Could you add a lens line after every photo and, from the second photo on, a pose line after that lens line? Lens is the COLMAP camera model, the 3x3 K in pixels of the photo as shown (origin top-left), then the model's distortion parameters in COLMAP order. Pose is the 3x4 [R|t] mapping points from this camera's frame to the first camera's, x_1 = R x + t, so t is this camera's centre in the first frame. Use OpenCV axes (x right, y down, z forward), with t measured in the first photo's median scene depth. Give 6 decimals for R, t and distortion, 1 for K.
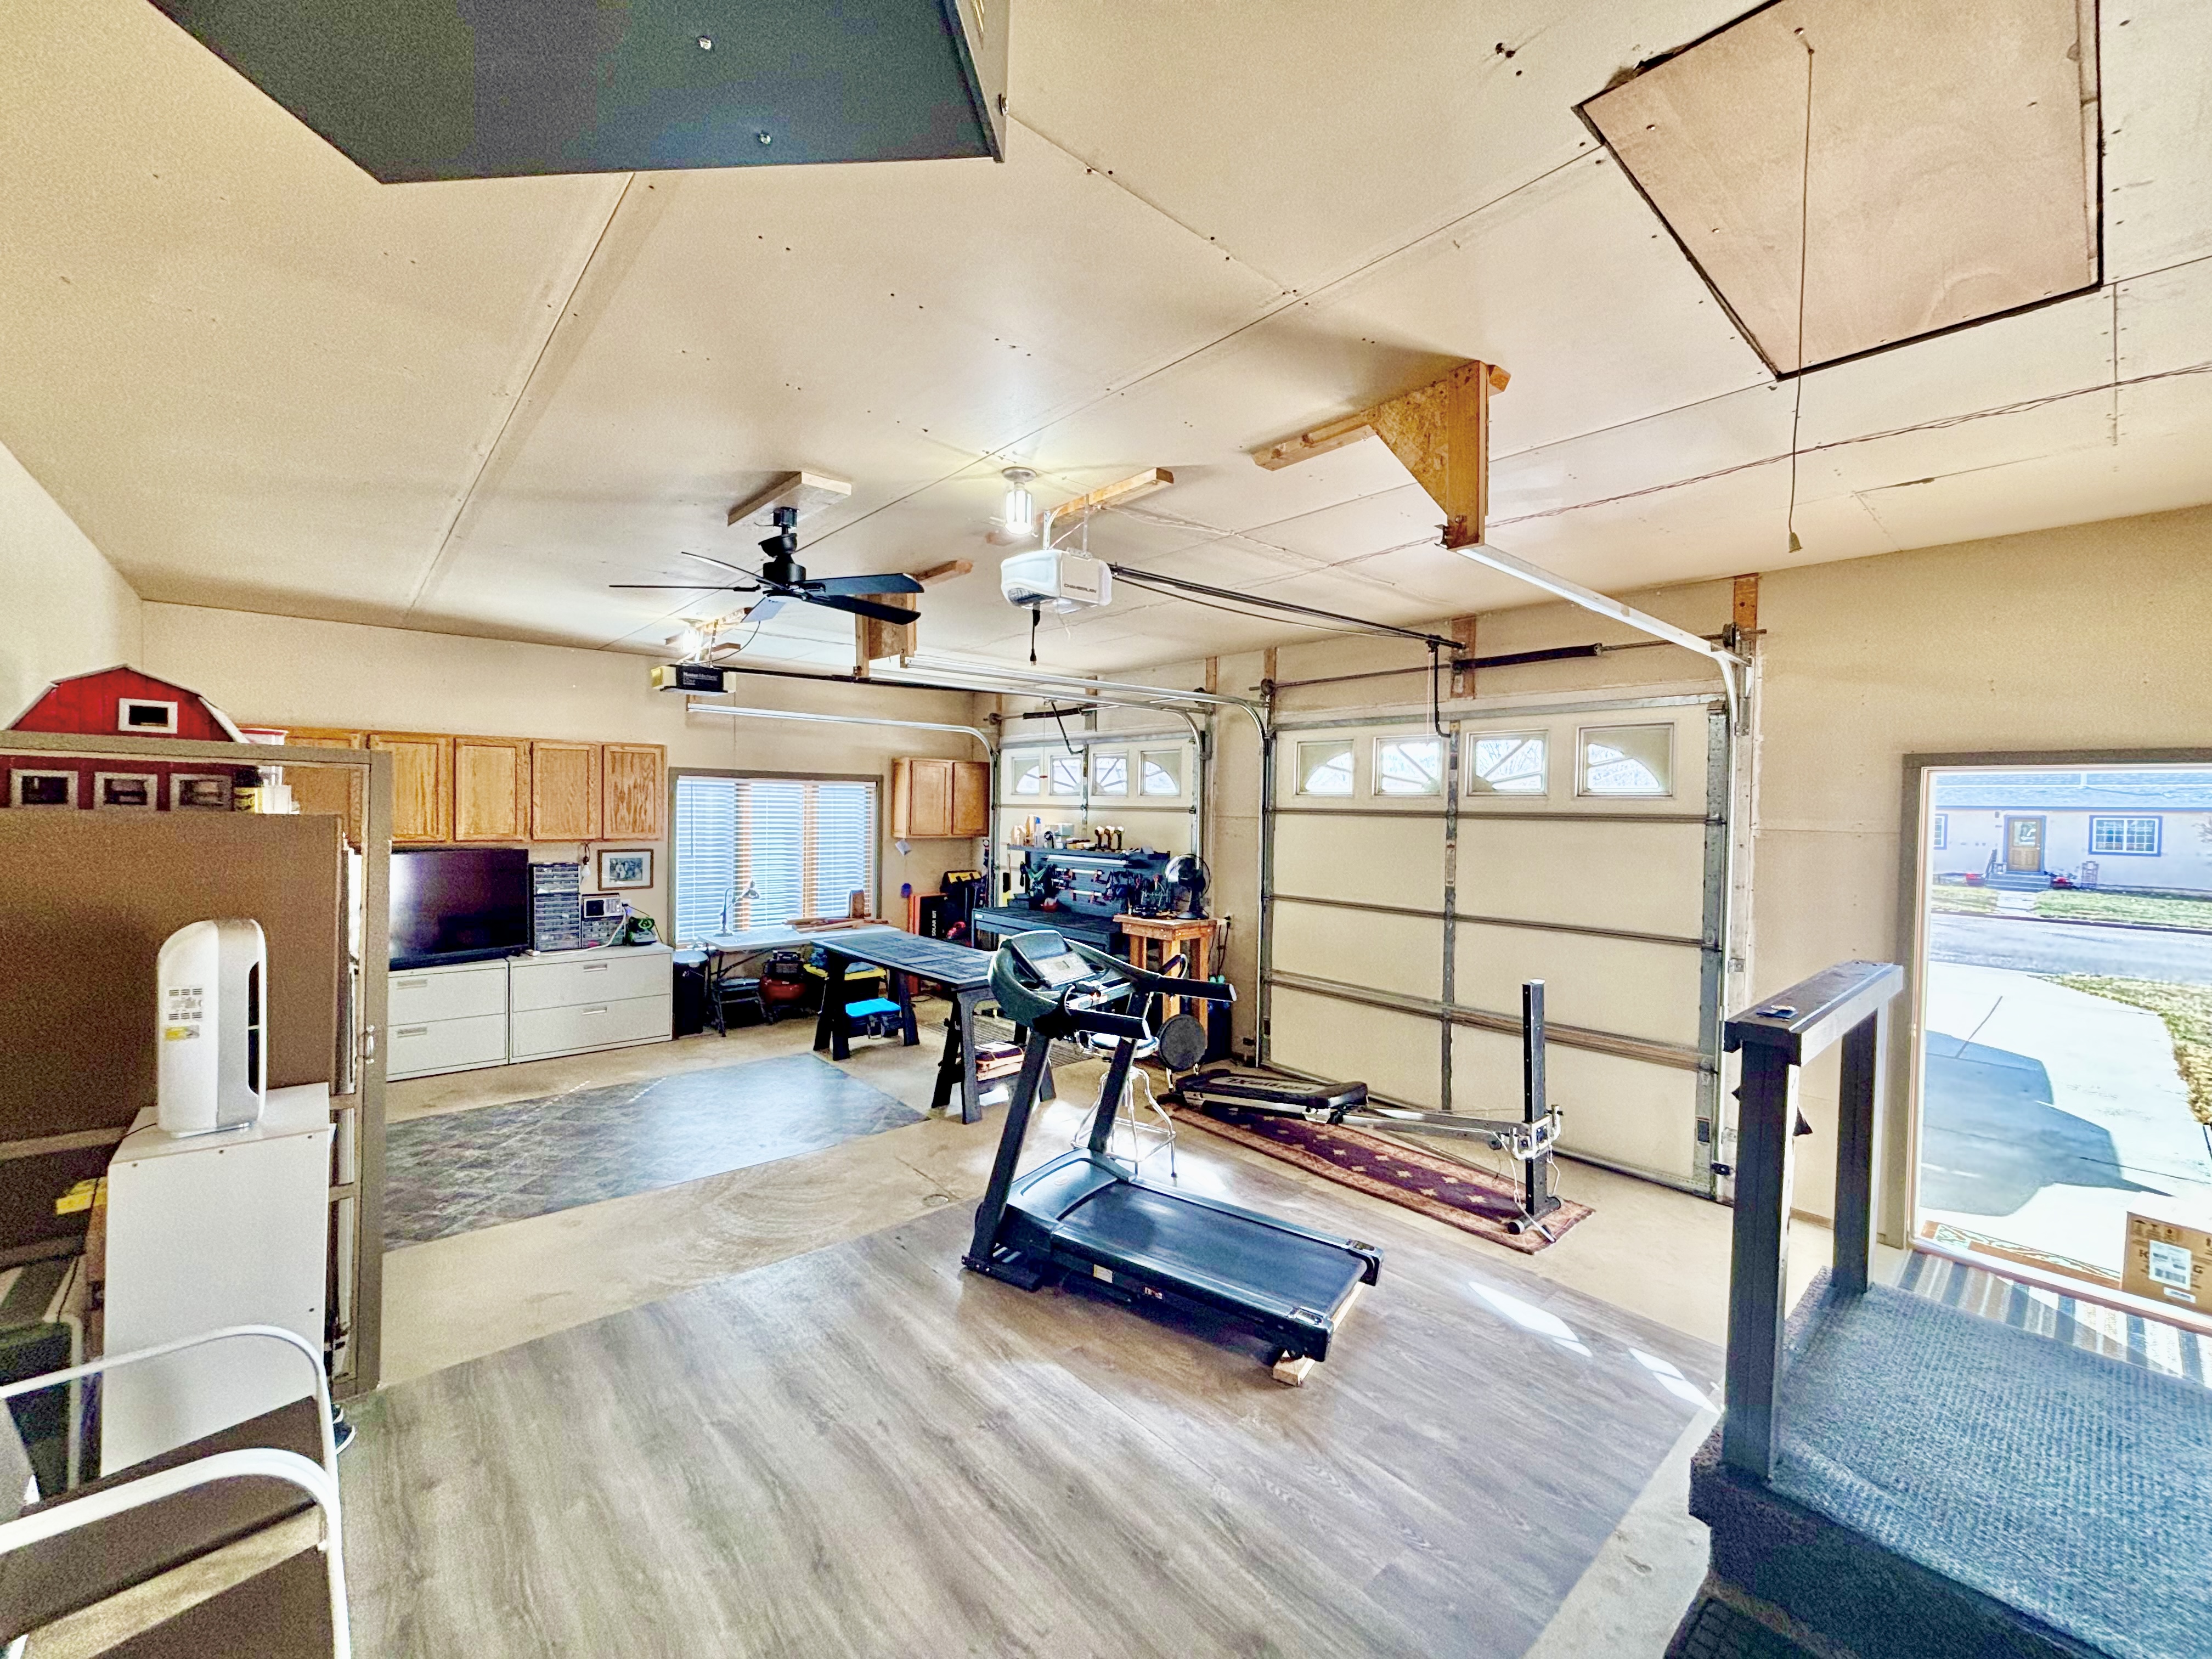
lens RADIAL K [[897.4, 0, 1104.6], [0, 897.4, 813.8], [0, 0, 1]] dist [0.002713, -0.001870]
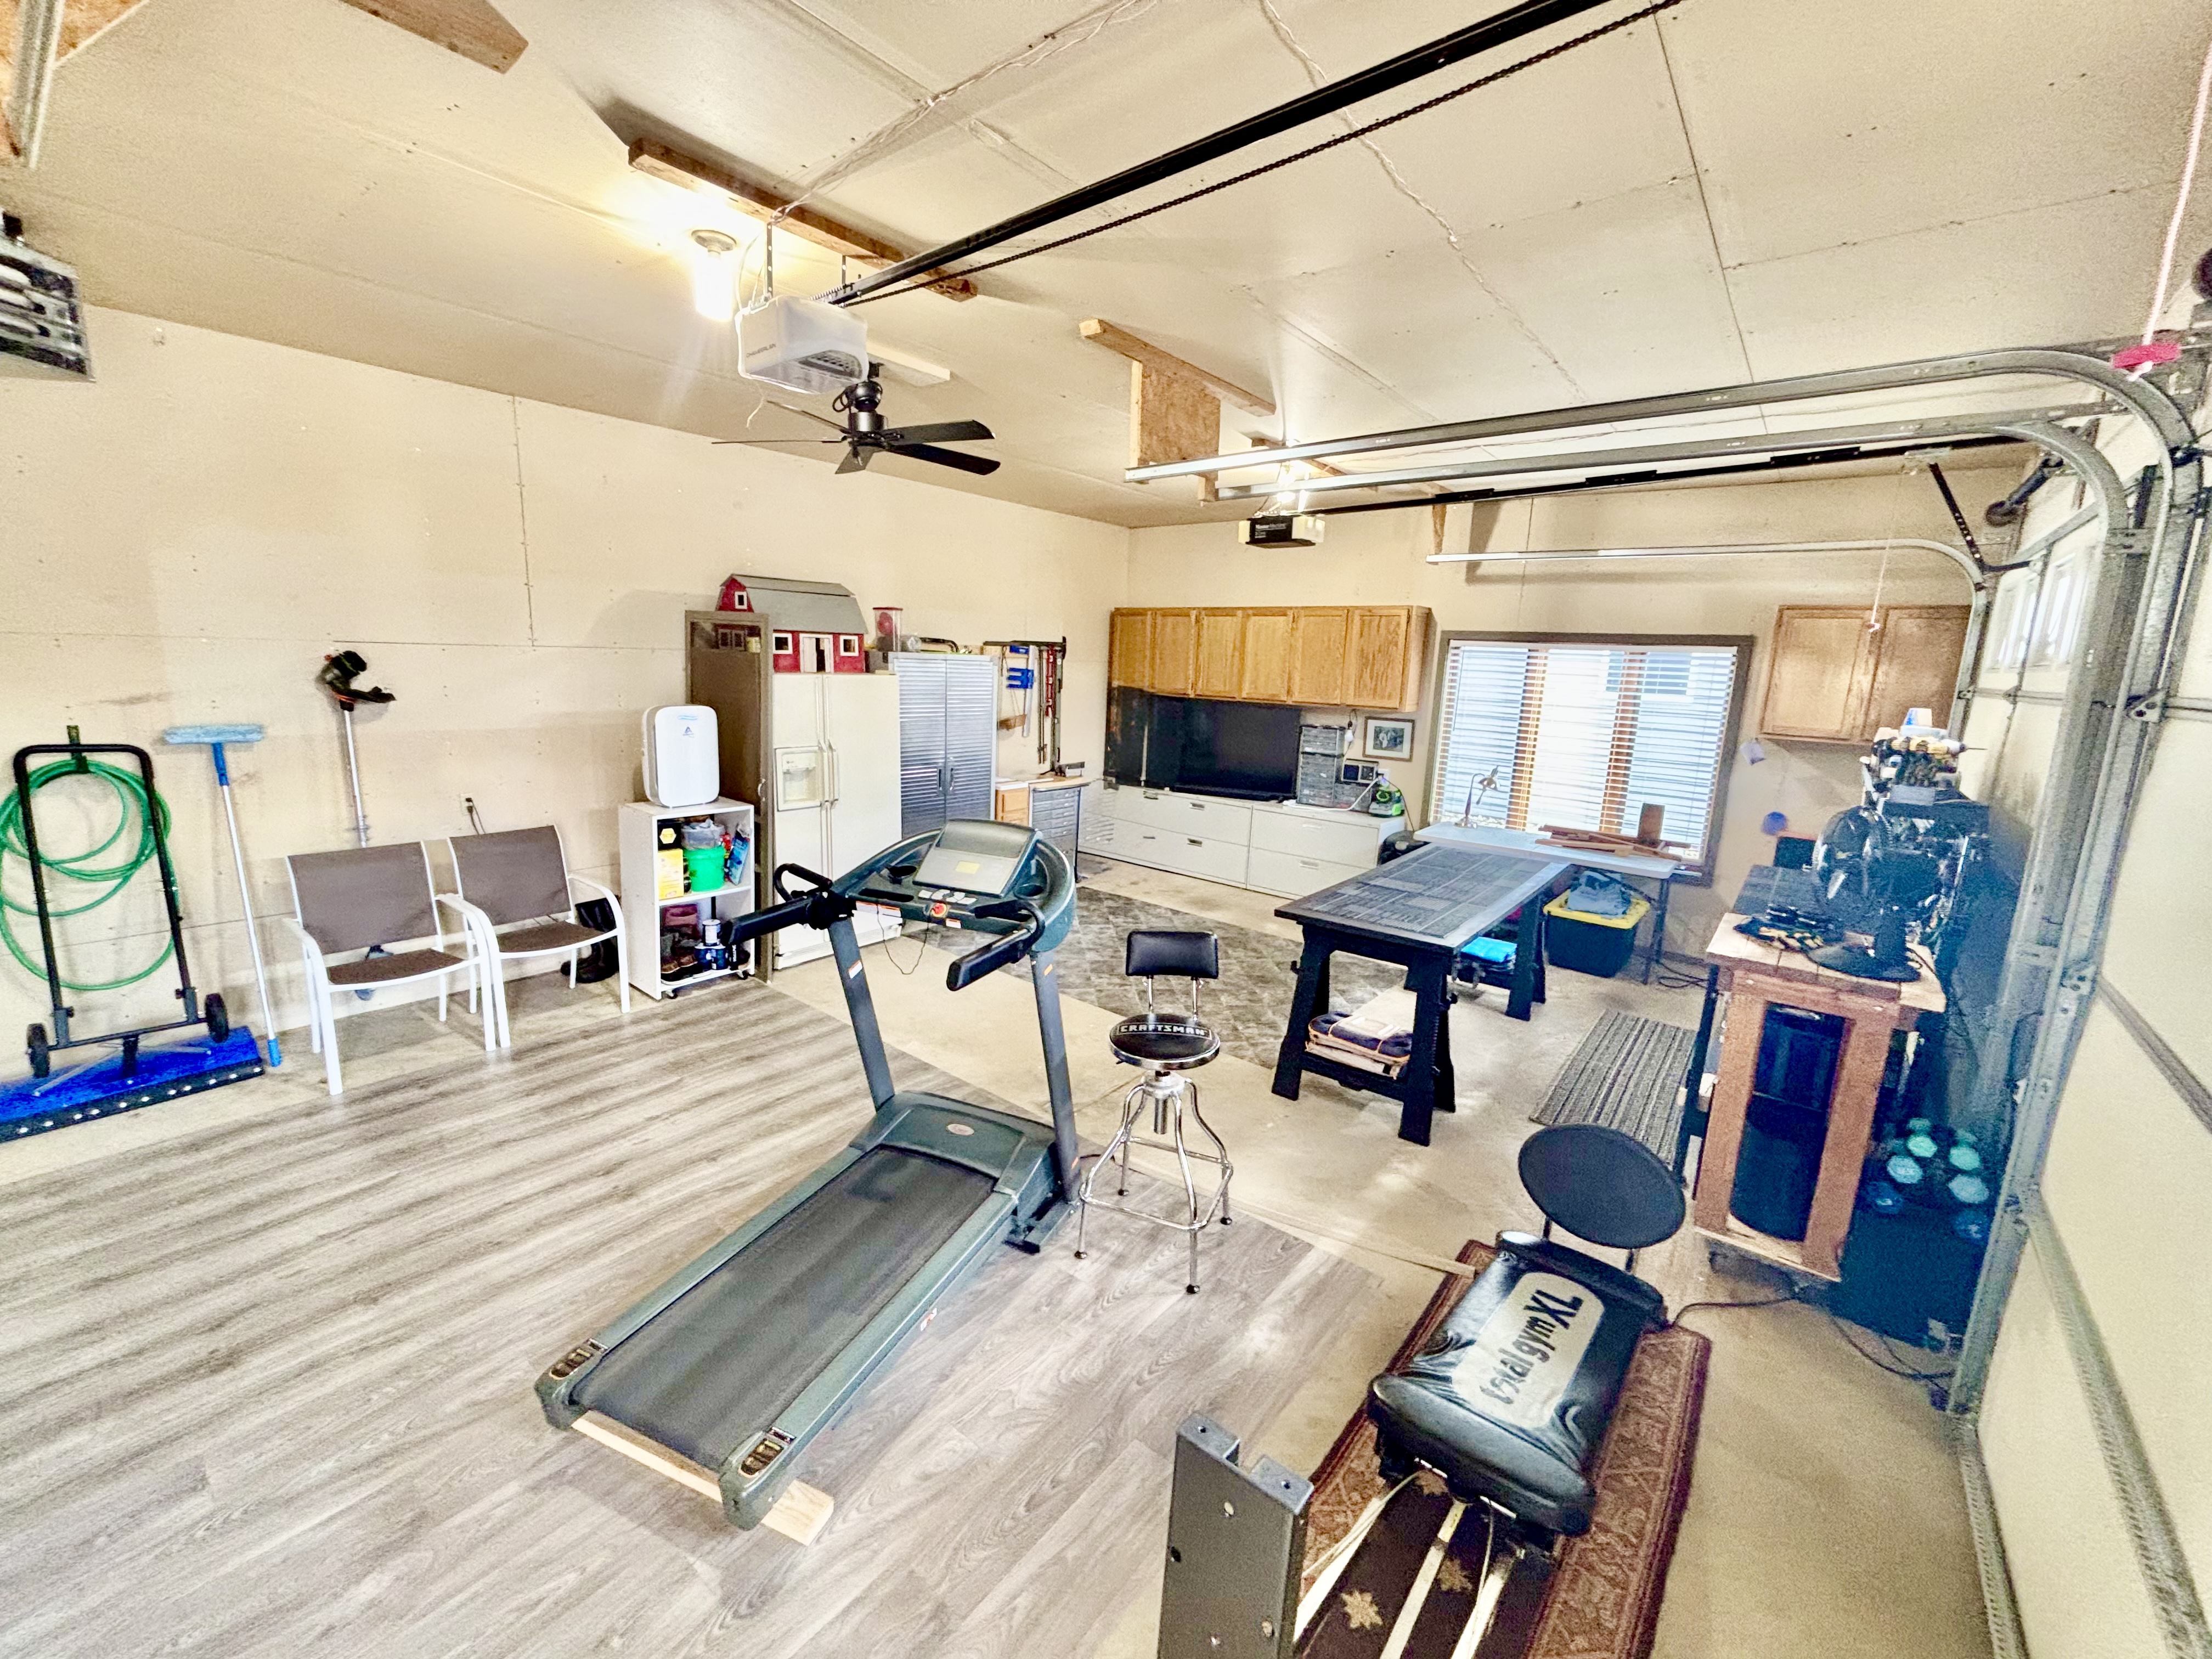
lens RADIAL K [[897.4, 0, 1119.0], [0, 897.4, 822.6], [0, 0, 1]] dist [0.002713, -0.001870]
pose [[0.172960, 0.173793, -0.969475, 0.486098], [-0.045115, 0.984674, 0.168468, 0.000235], [0.983895, 0.014600, 0.178150, 0.684971]]
